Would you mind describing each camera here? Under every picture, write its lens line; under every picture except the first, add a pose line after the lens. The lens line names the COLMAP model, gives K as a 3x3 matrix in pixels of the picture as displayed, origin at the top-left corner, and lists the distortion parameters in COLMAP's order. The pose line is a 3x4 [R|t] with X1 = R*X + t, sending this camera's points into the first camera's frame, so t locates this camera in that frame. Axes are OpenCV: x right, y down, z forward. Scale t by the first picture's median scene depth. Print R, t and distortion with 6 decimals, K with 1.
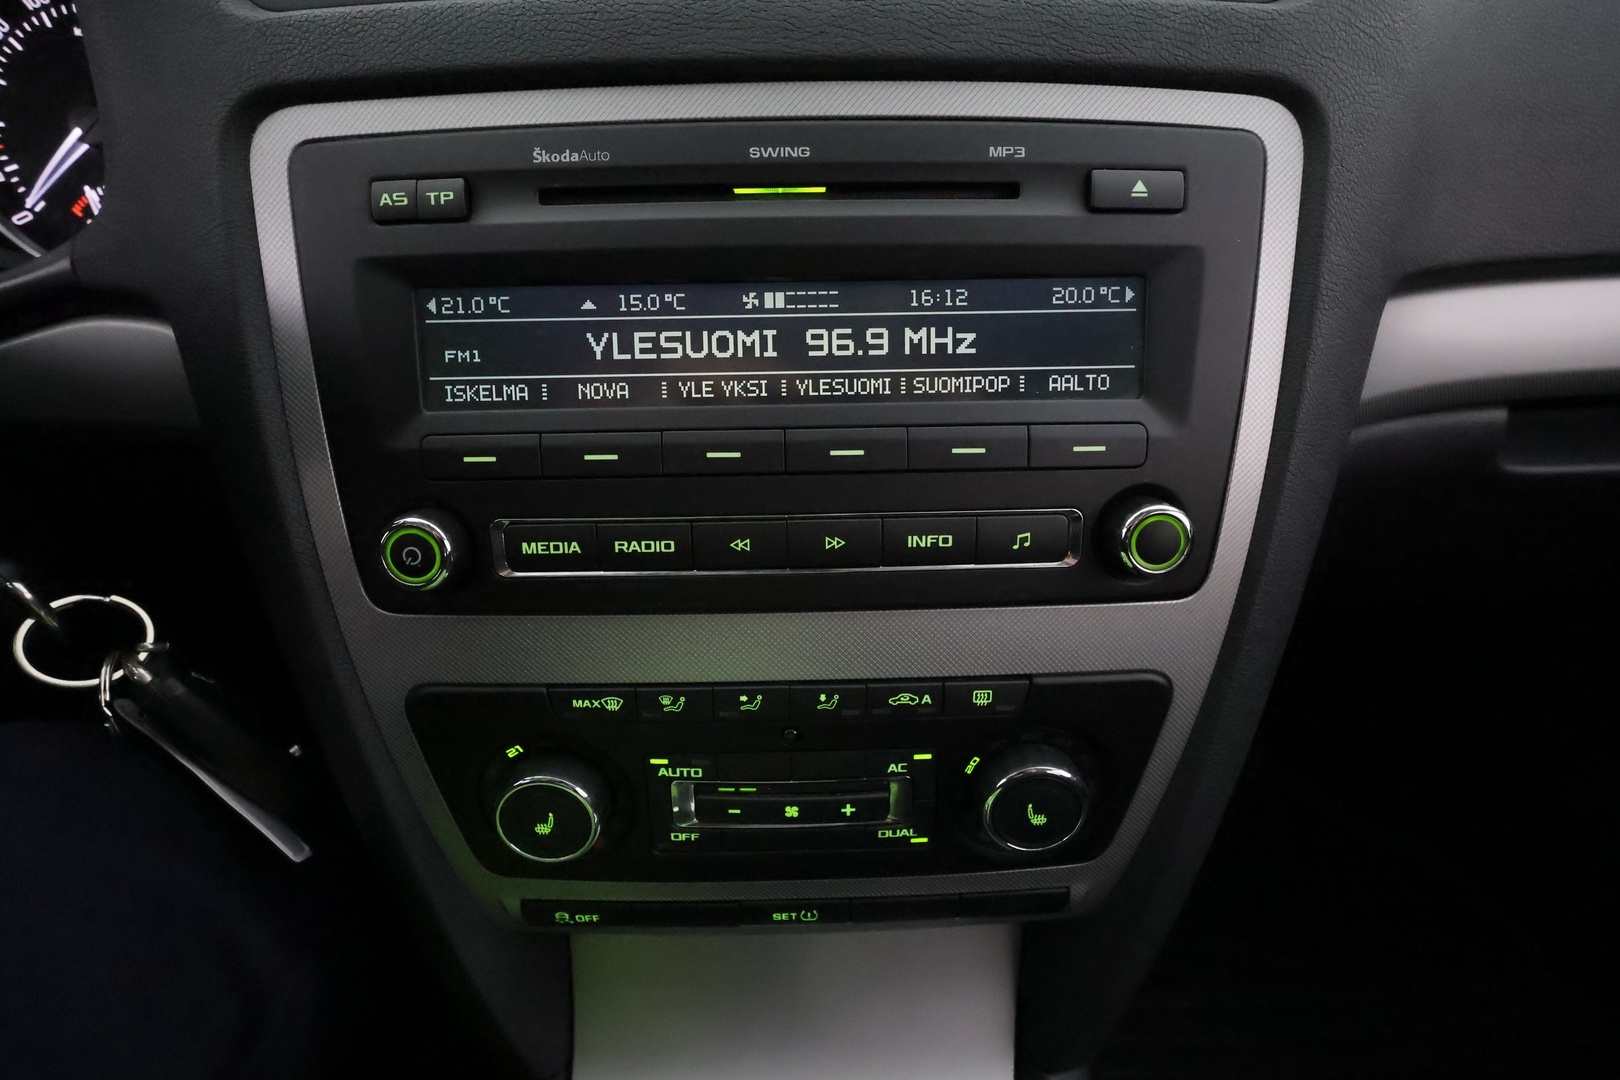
lens RADIAL K [[761.7, 0, 809.4], [0, 761.7, 538.4], [0, 0, 1]] dist [-0.000561, -0.000230]
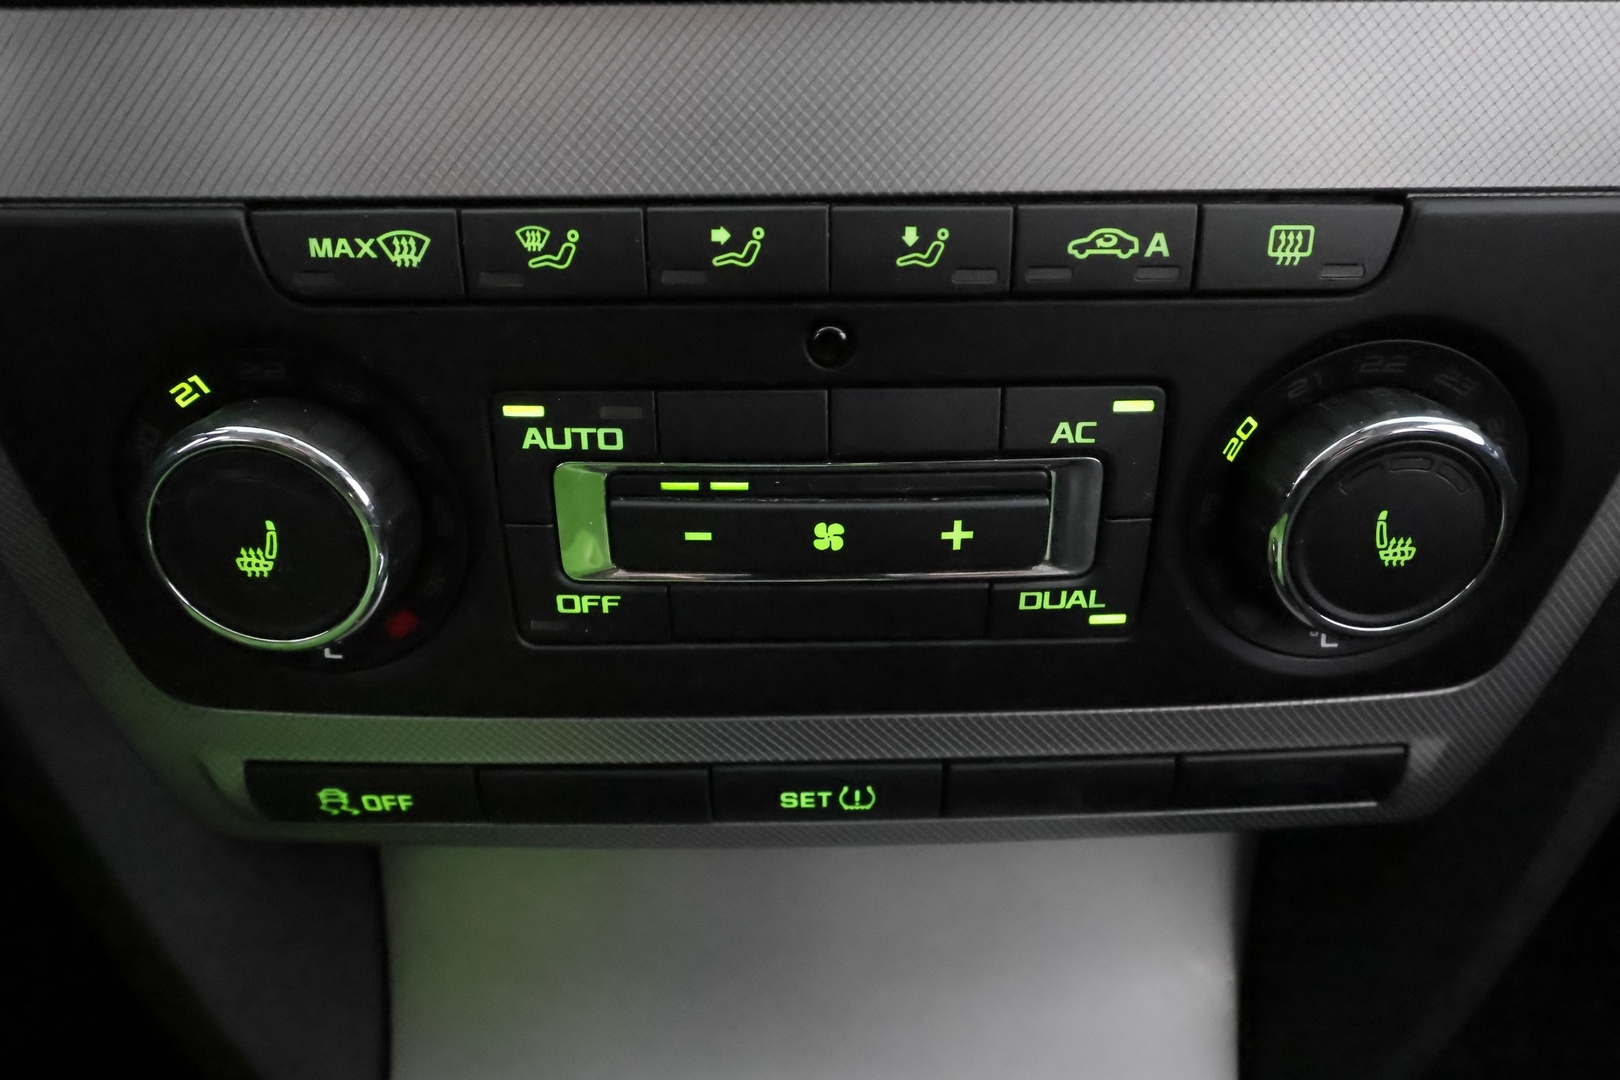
lens RADIAL K [[1042.2, 0, 811.2], [0, 1042.2, 539.0], [0, 0, 1]] dist [0.002637, -0.000879]
pose [[0.999964, 0.007389, 0.004197, -0.035932], [-0.007639, 0.997995, 0.062834, 0.322205], [-0.003724, -0.062864, 0.998015, 0.400367]]
